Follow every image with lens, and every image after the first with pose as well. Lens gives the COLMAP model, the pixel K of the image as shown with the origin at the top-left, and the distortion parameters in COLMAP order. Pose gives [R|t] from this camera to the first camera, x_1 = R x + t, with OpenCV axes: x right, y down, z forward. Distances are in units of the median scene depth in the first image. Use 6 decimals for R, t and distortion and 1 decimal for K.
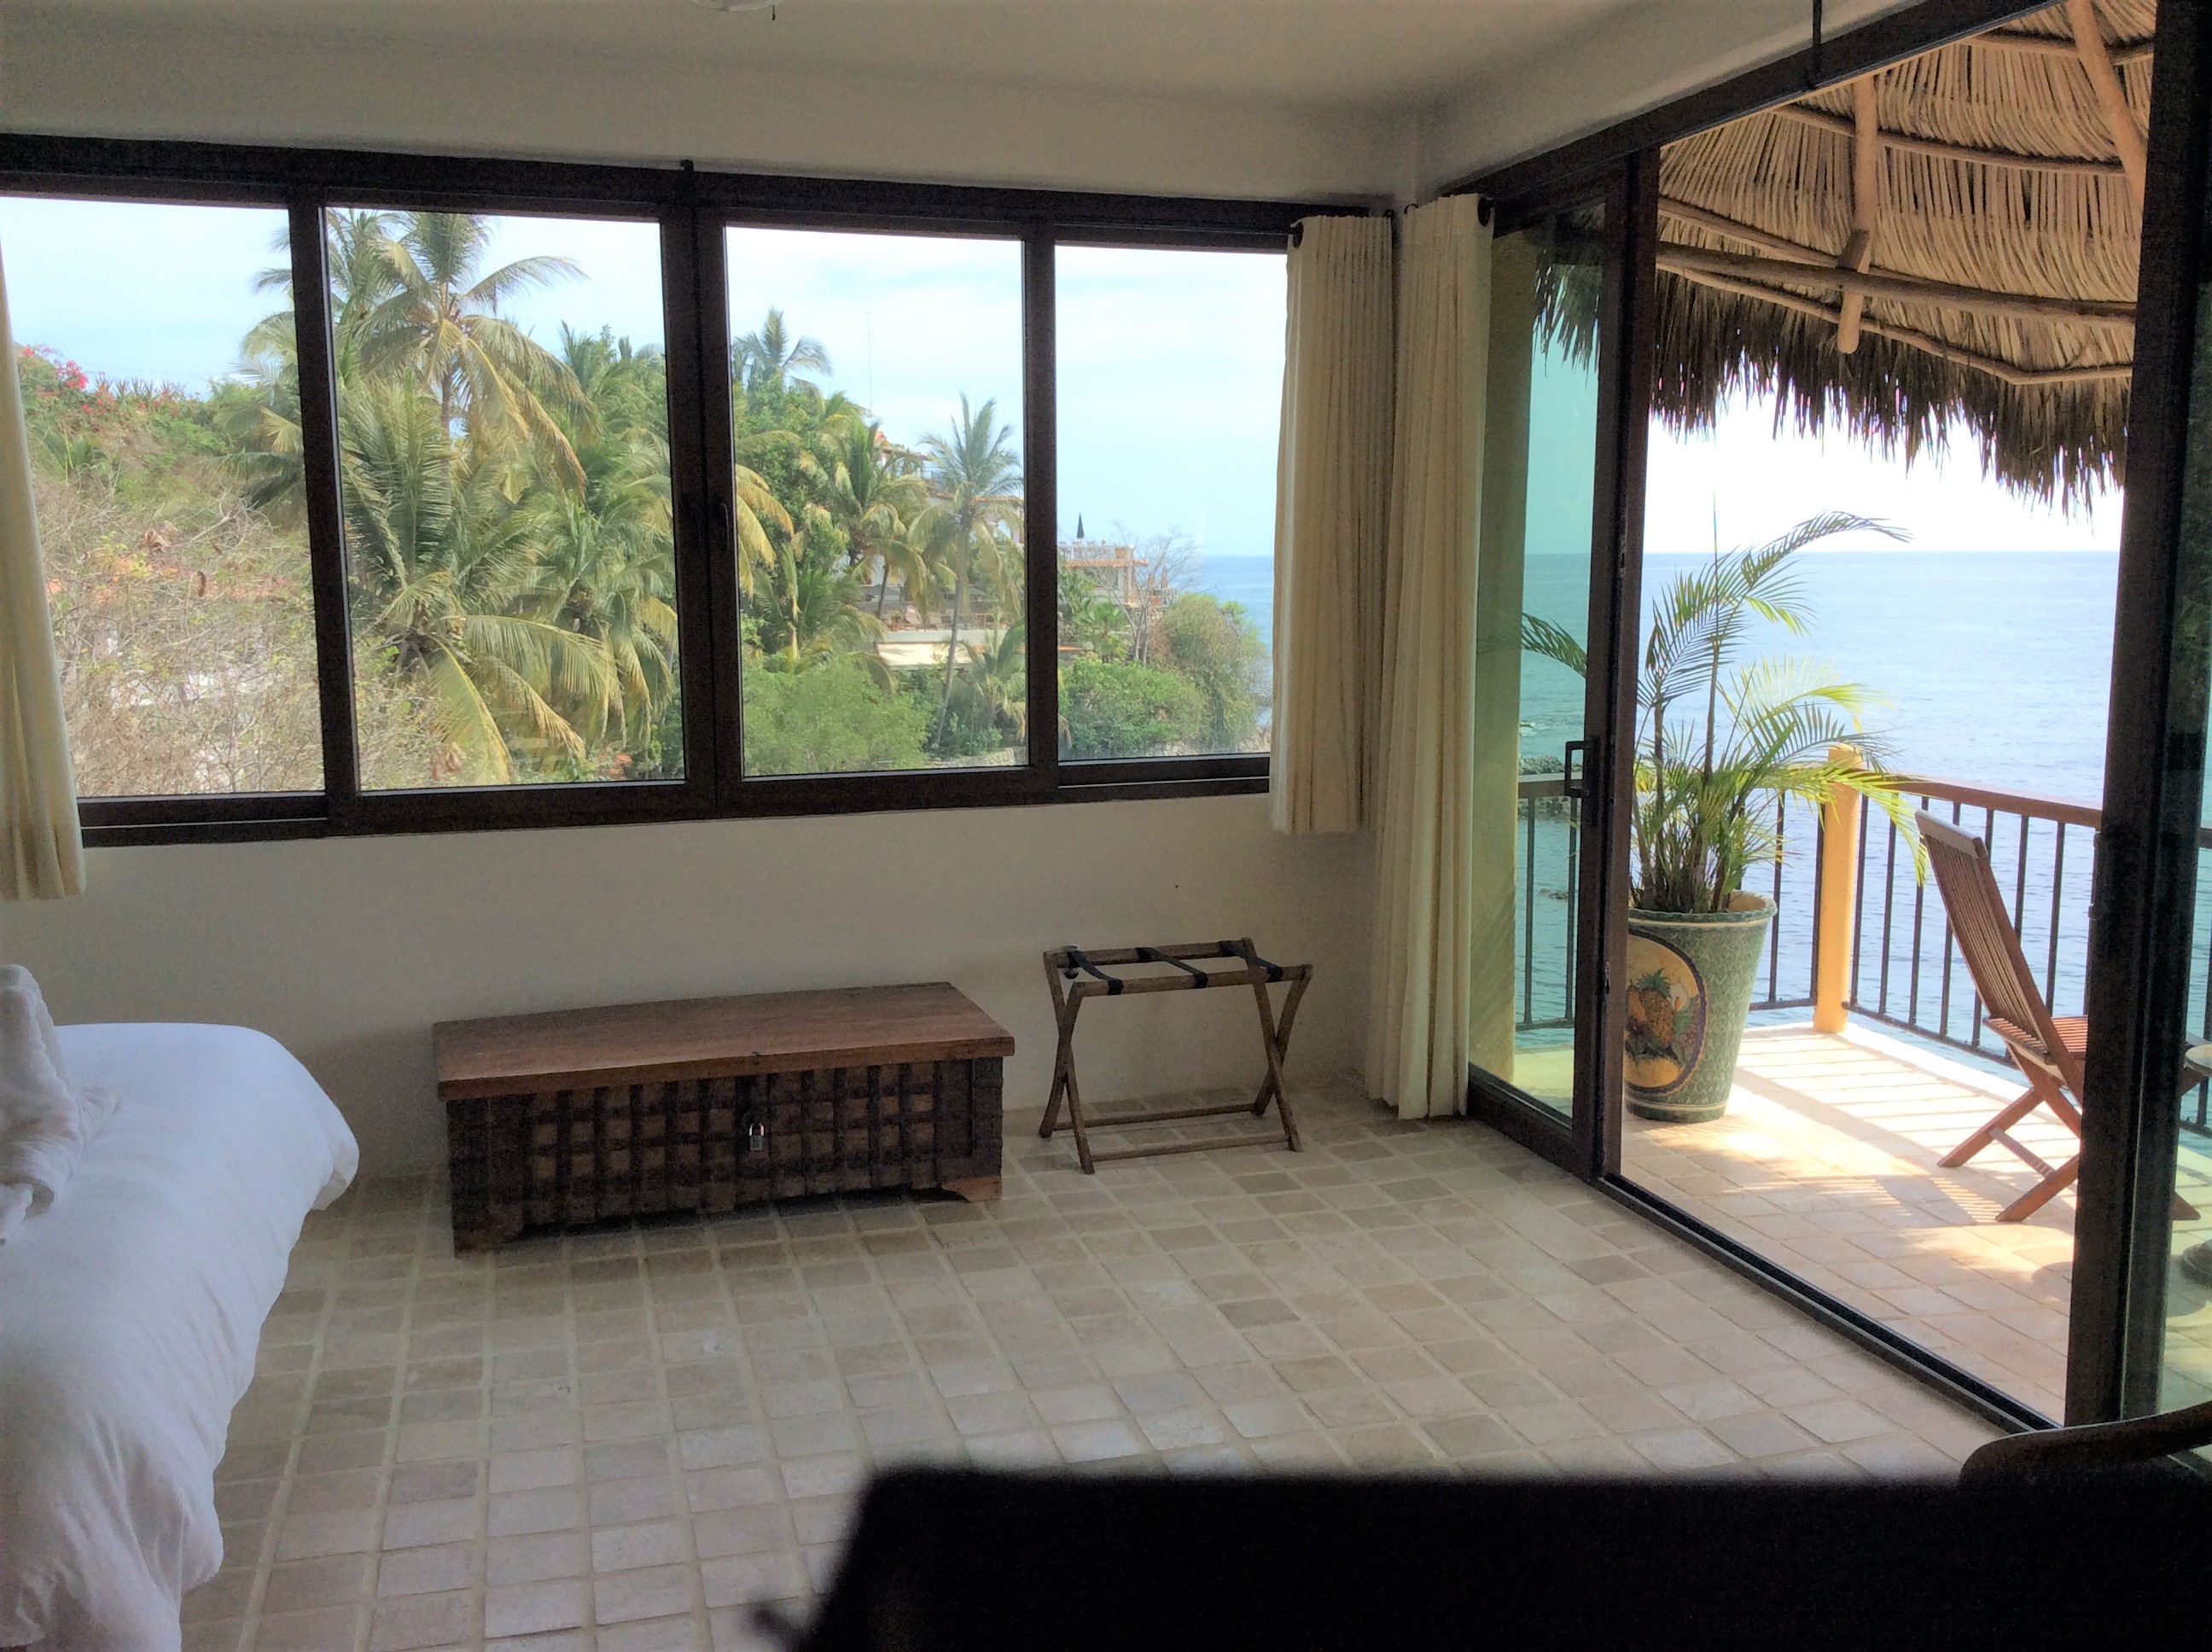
lens RADIAL K [[2049.4, 0, 1105.6], [0, 2049.4, 827.0], [0, 0, 1]] dist [0.003735, 0.000000]
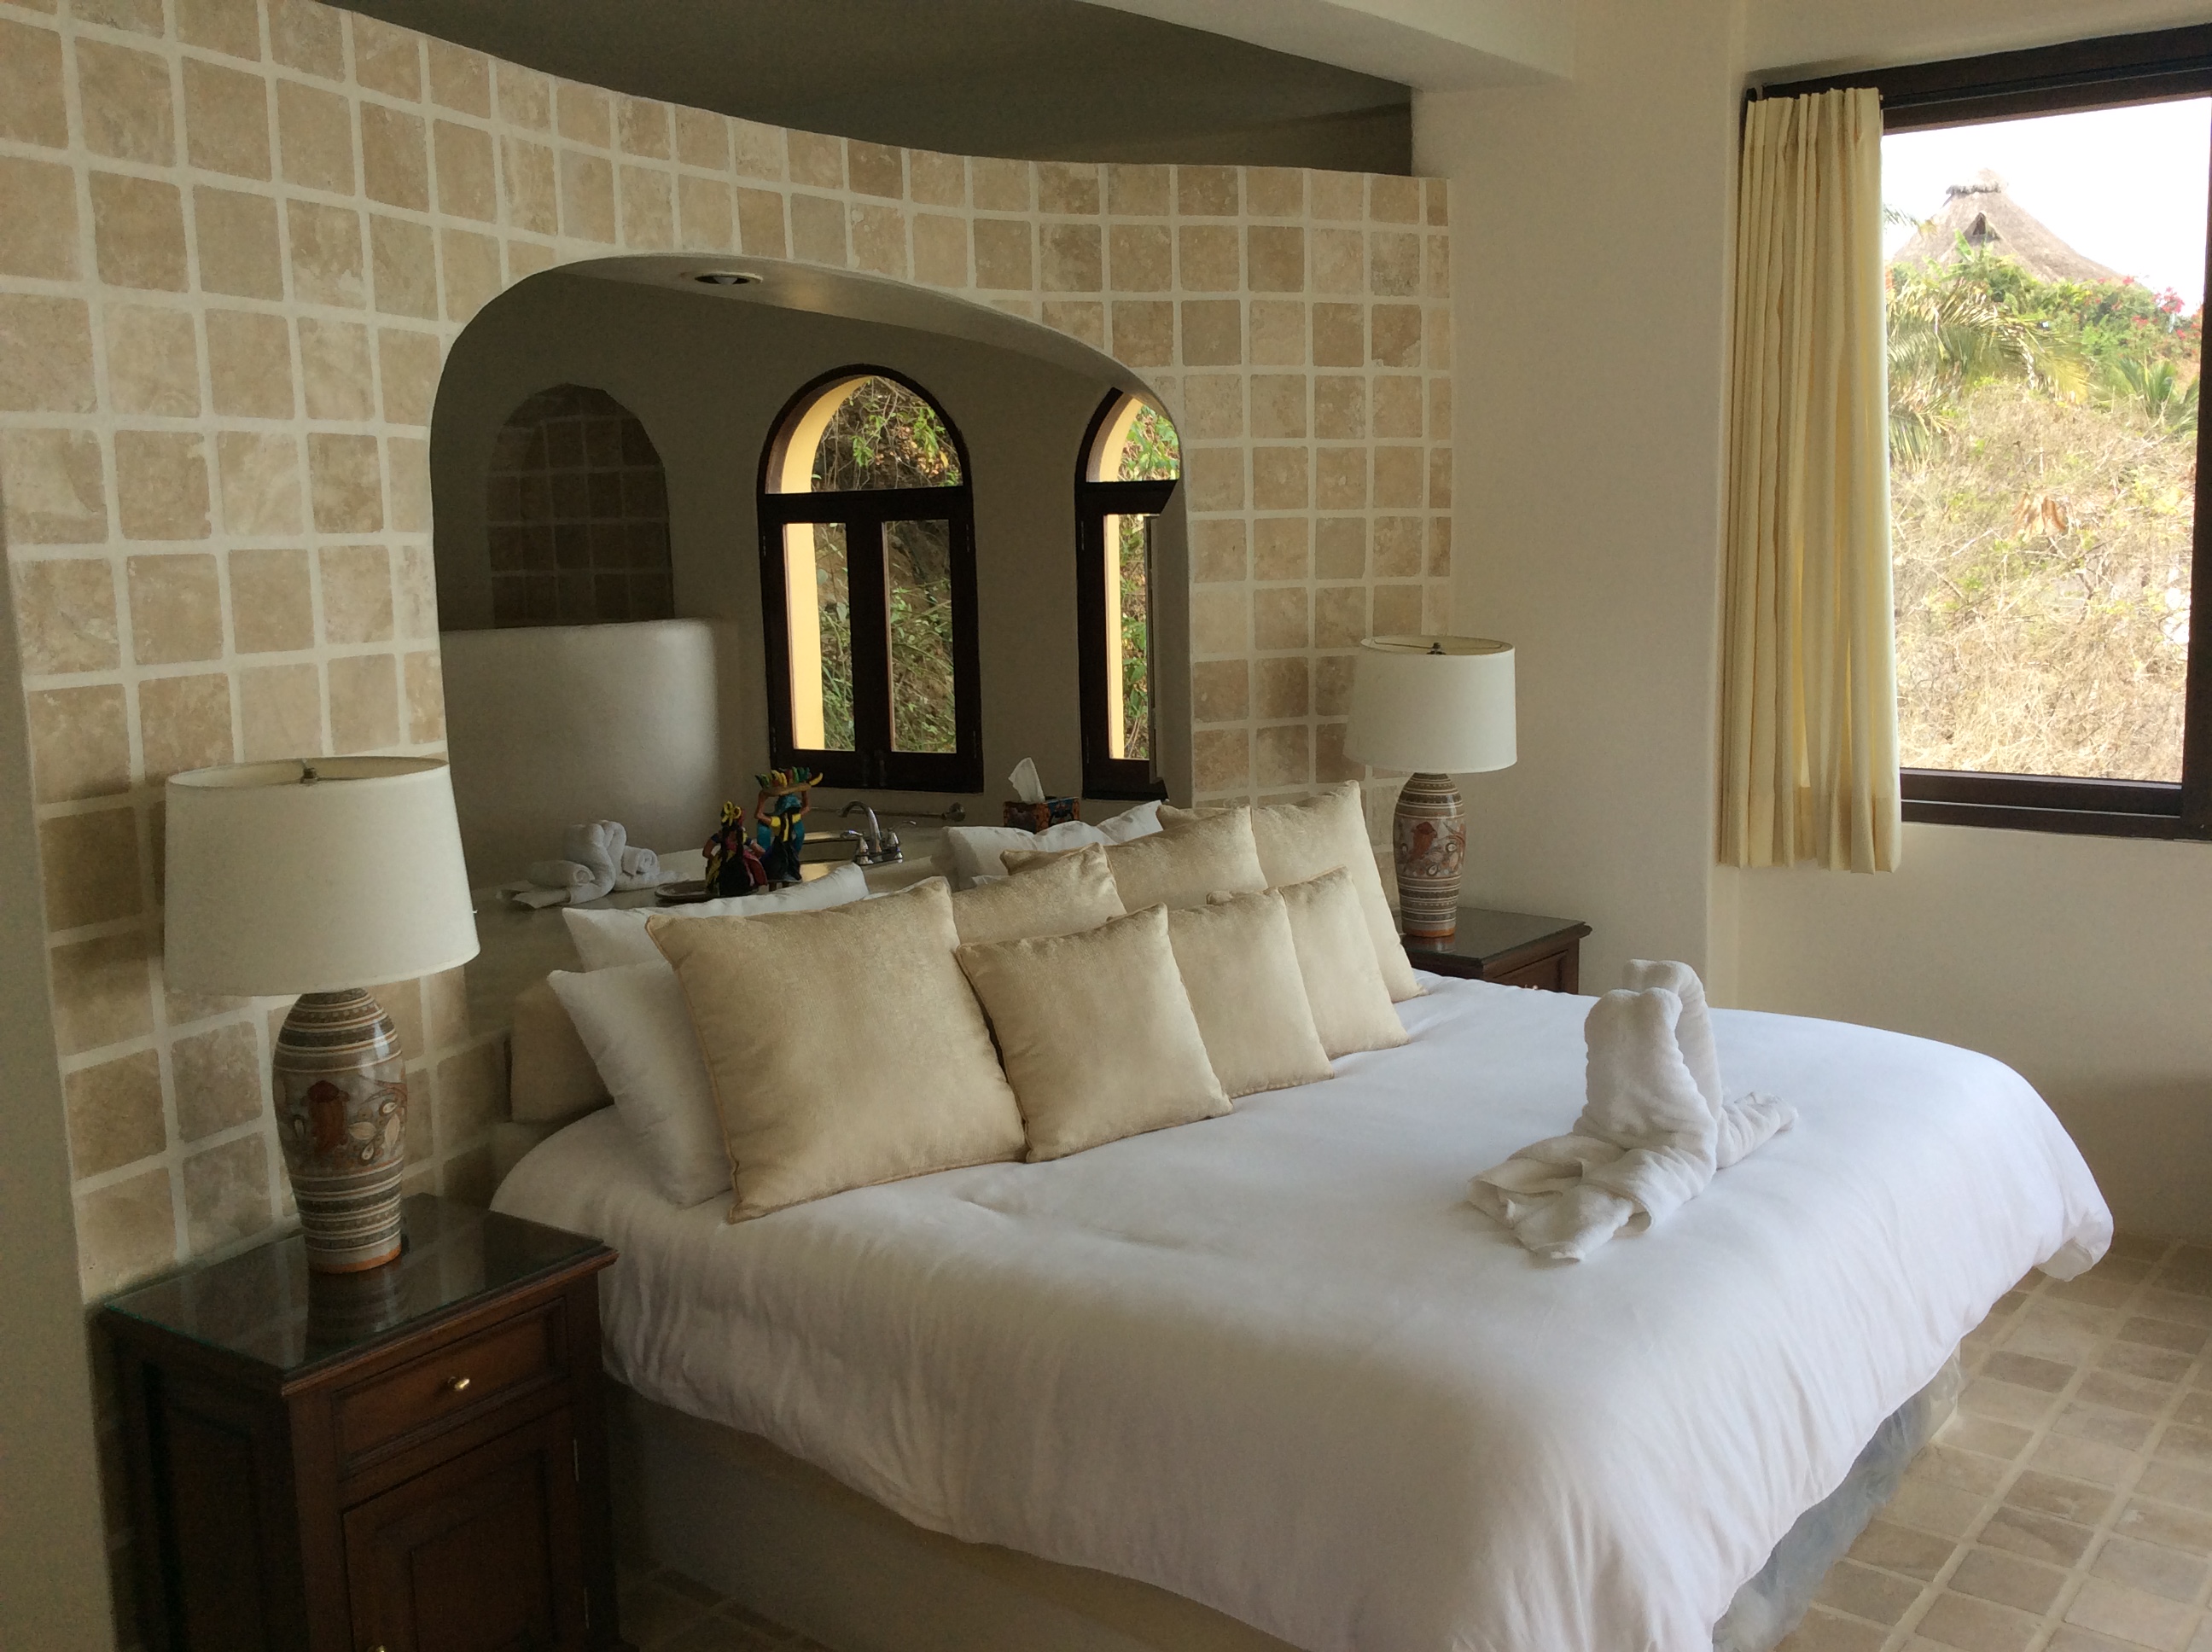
lens RADIAL K [[2049.4, 0, 1106.0], [0, 2049.4, 825.3], [0, 0, 1]] dist [0.003735, 0.000000]
pose [[0.592008, 0.118327, -0.797199, 0.043154], [-0.091456, 0.992637, 0.079420, -0.035396], [0.800726, 0.025891, 0.598470, 0.171200]]
